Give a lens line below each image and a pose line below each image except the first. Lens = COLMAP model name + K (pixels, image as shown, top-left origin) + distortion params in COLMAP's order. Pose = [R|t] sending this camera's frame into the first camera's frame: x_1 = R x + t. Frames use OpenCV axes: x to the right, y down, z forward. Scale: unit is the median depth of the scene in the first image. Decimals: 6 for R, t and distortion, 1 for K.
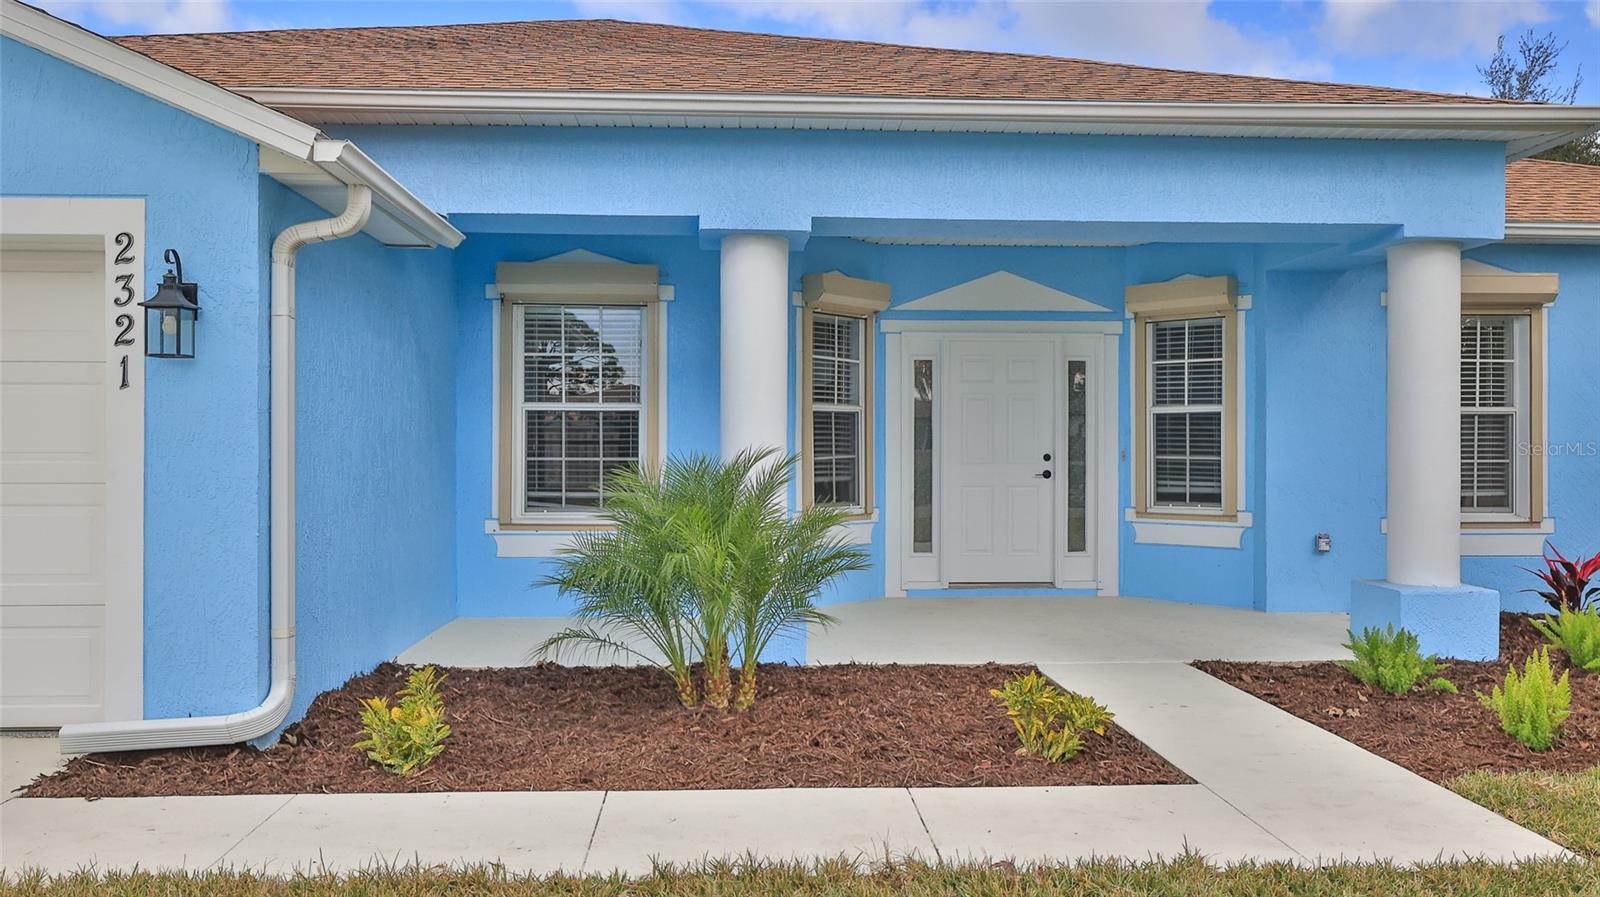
lens RADIAL K [[1101.9, 0, 754.5], [0, 1101.9, 416.2], [0, 0, 1]] dist [0.009554, 0.002458]
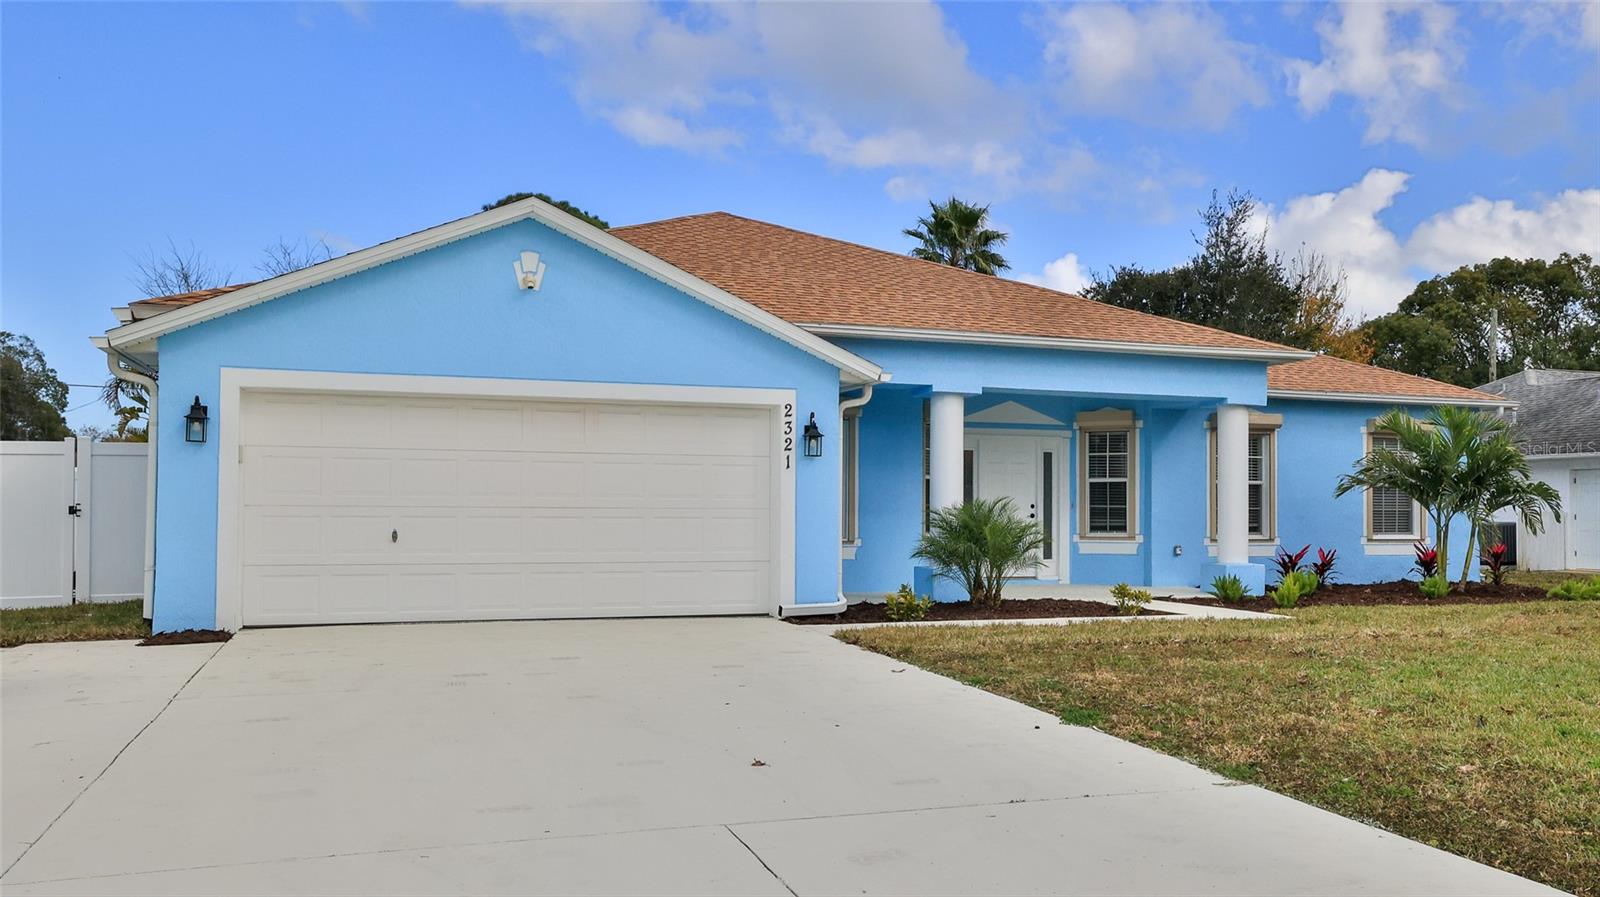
lens RADIAL K [[1193.3, 0, 800.0], [0, 1193.3, 448.5], [0, 0, 1]] dist [0.055390, -0.000616]
pose [[0.961389, 0.017193, 0.274655, -0.676367], [-0.009944, 0.999565, -0.027764, 0.001676], [-0.275013, 0.023961, 0.961142, -0.810692]]
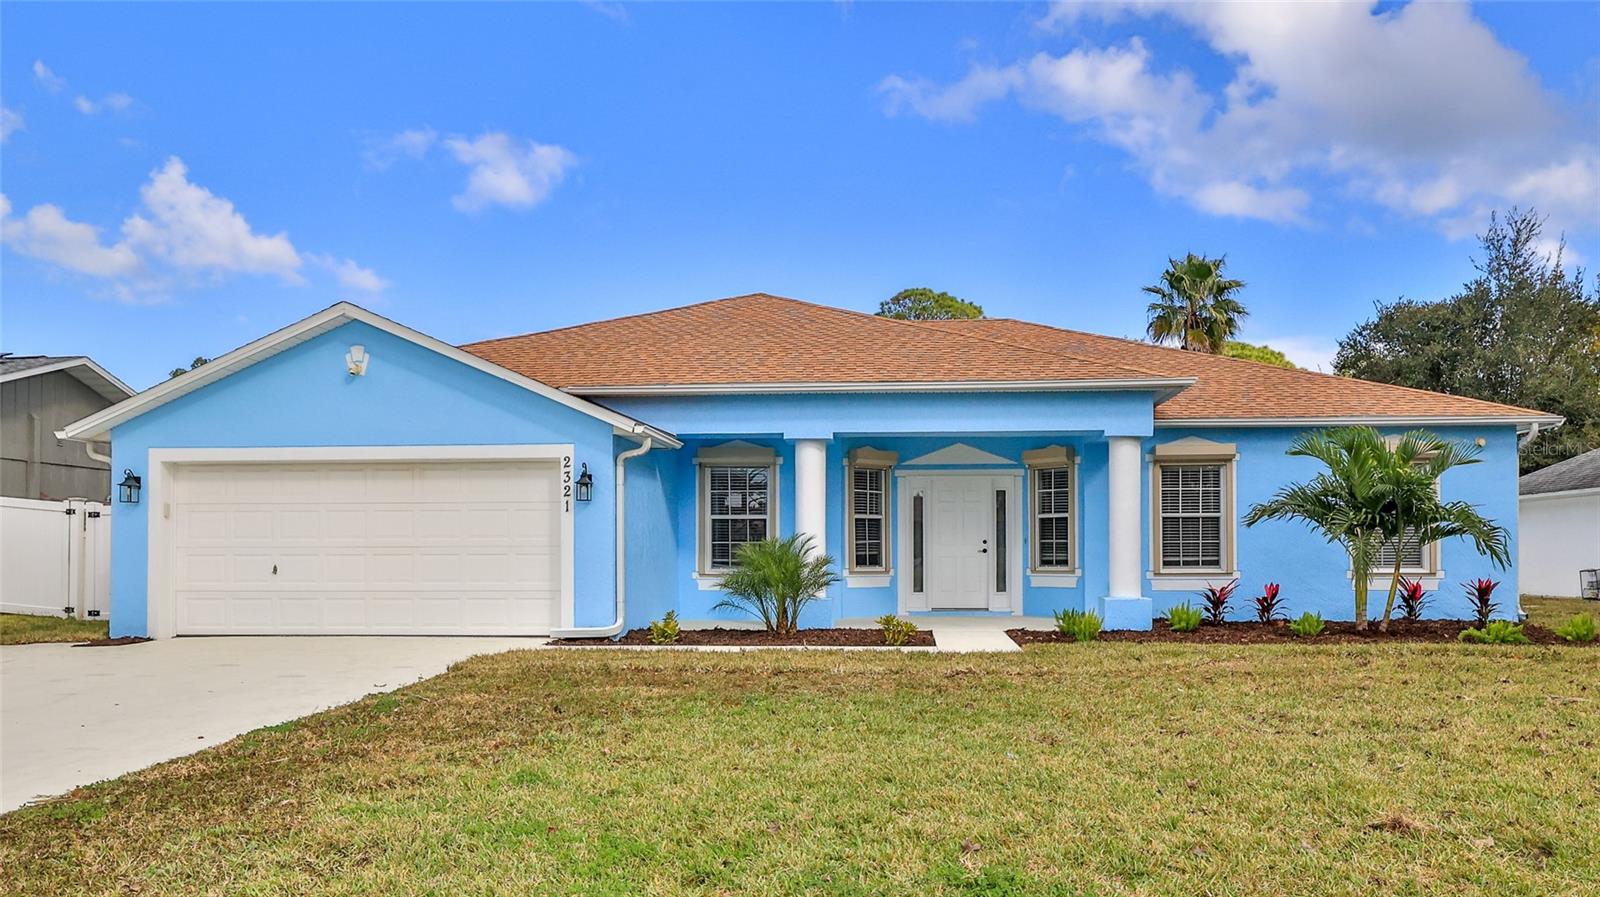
lens RADIAL K [[992.6, 0, 817.6], [0, 992.6, 502.8], [0, 0, 1]] dist [0.021912, -0.000632]
pose [[0.993766, -0.009639, -0.111070, 0.184909], [0.007253, 0.999735, -0.021867, 0.006314], [0.111252, 0.020925, 0.993572, -0.774727]]
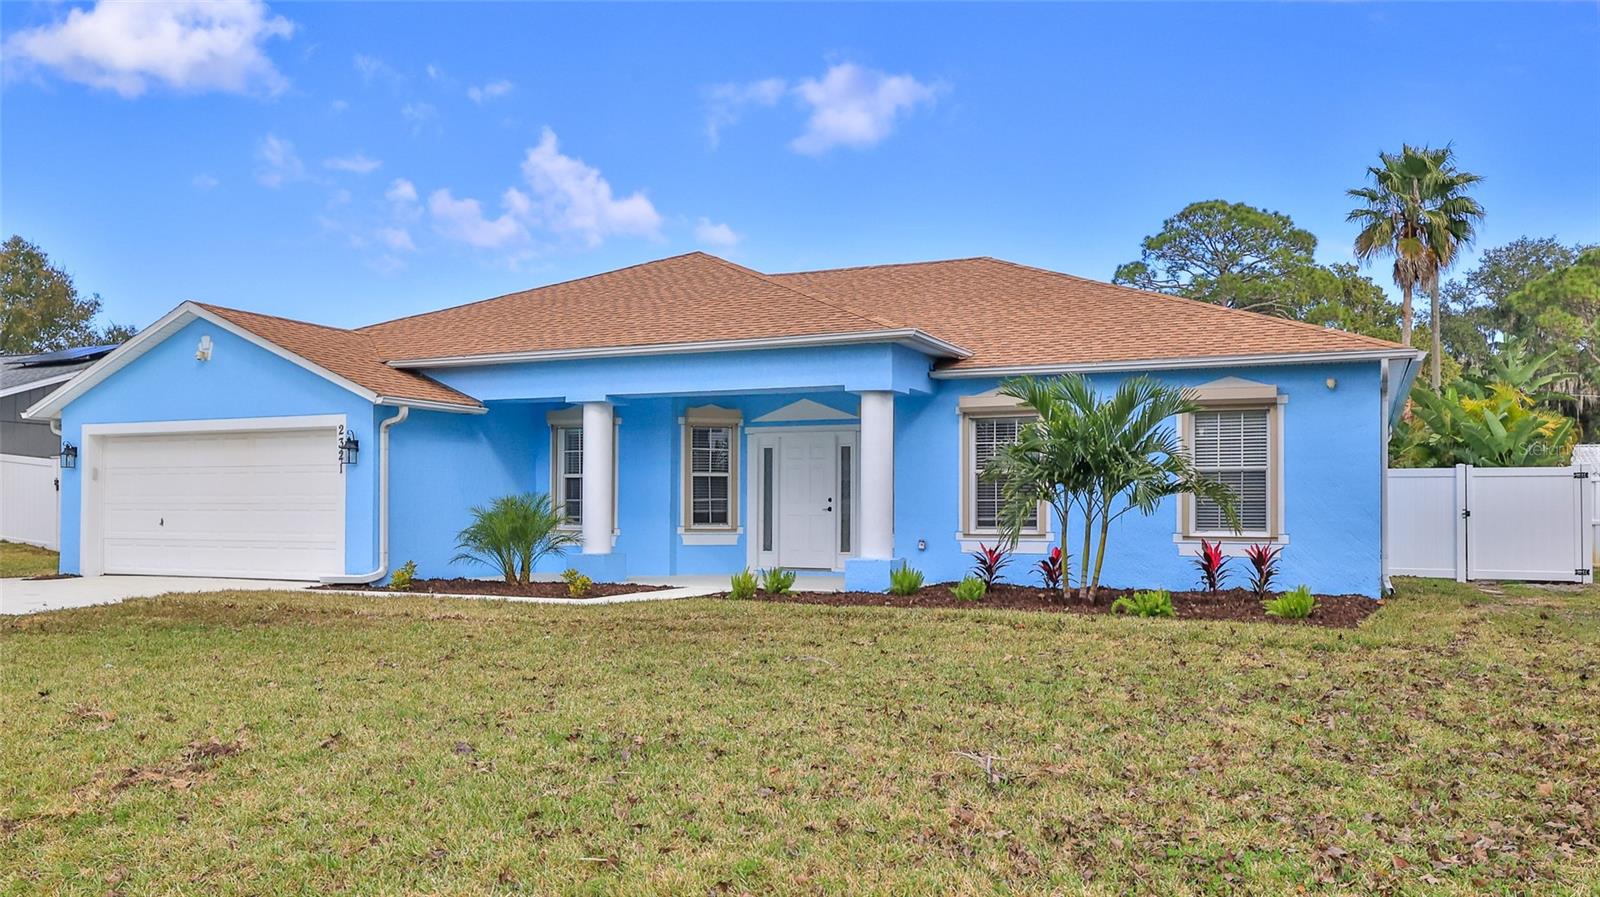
lens RADIAL K [[1094.5, 0, 800.0], [0, 1094.5, 448.5], [0, 0, 1]] dist [0.025916, 0.000707]
pose [[0.903018, -0.023170, -0.428978, 1.080936], [0.010789, 0.999453, -0.031272, 0.009369], [0.429468, 0.023611, 0.902773, -0.708582]]
